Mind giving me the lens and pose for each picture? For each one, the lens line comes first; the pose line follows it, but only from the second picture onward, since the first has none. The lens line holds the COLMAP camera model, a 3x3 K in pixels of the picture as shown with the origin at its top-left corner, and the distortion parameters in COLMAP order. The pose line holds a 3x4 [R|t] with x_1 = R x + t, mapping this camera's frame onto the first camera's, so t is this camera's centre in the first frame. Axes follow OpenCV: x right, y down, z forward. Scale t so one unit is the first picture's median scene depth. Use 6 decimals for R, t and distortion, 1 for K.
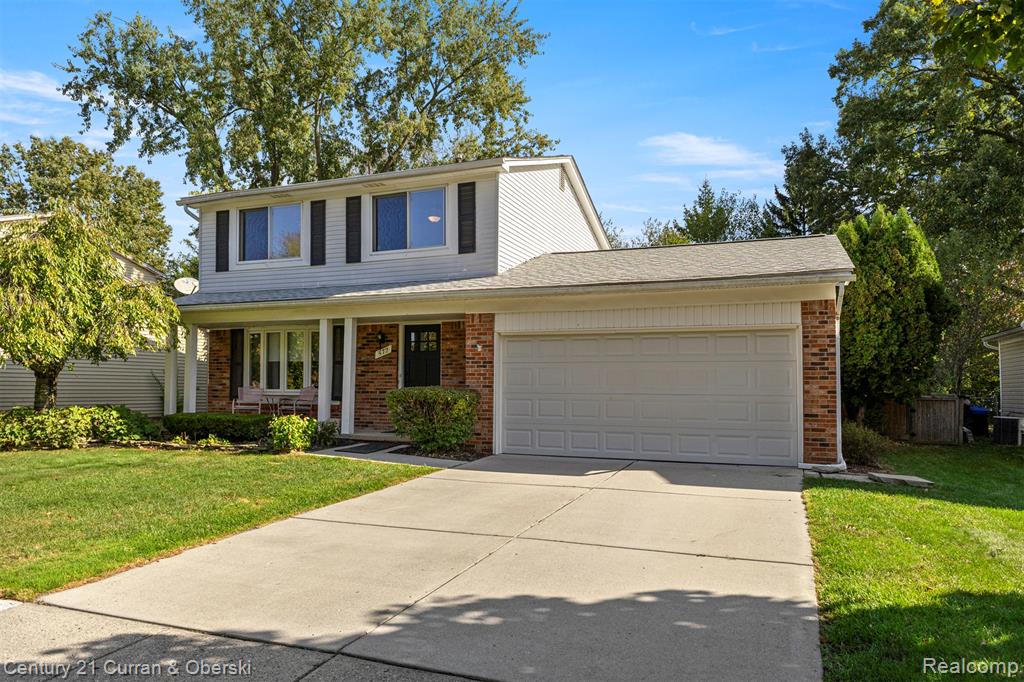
lens RADIAL K [[676.7, 0, 535.6], [0, 676.7, 369.2], [0, 0, 1]] dist [0.008180, -0.002119]
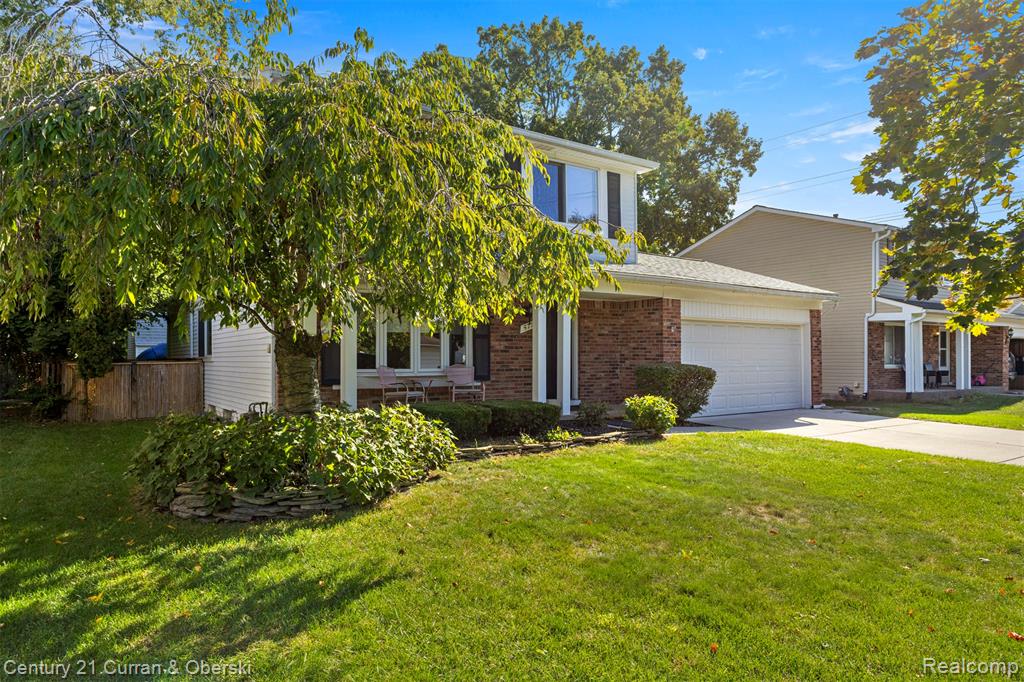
lens RADIAL K [[616.0, 0, 510.1], [0, 616.0, 351.9], [0, 0, 1]] dist [0.004473, -0.001116]
pose [[0.572980, 0.000612, 0.819569, -0.994157], [-0.018538, 0.999754, 0.012213, -0.000148], [-0.819359, -0.022191, 0.572851, 0.565963]]
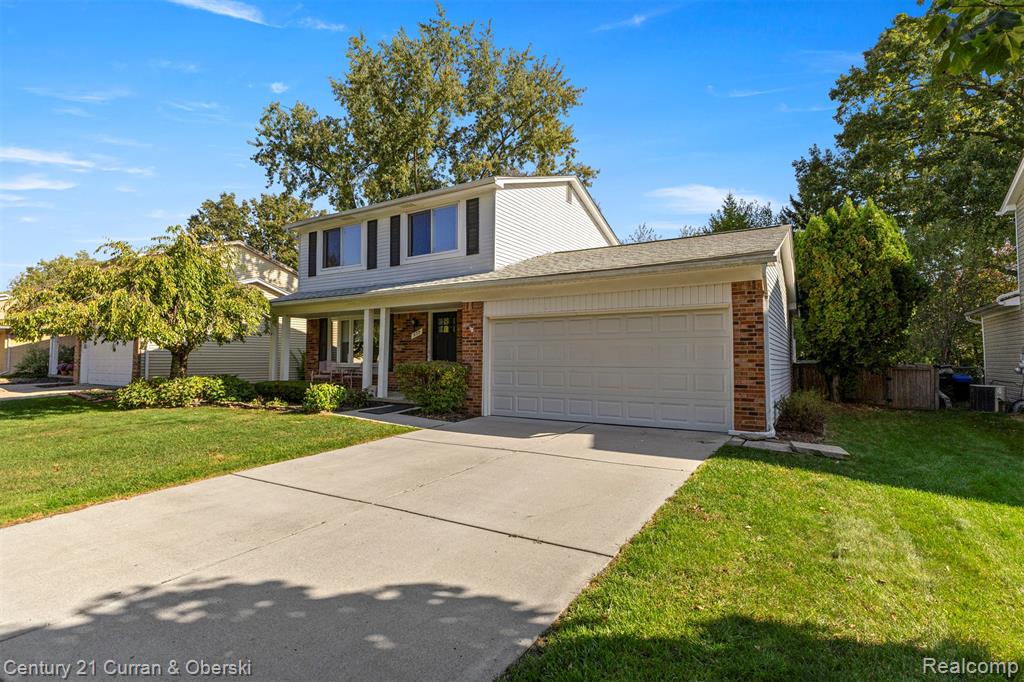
lens RADIAL K [[491.0, 0, 528.7], [0, 491.0, 338.0], [0, 0, 1]] dist [0.017198, -0.005042]
pose [[0.984150, -0.012897, -0.176869, 0.161174], [0.010541, 0.999843, -0.014252, -0.001709], [0.177025, 0.012162, 0.984131, 0.118876]]
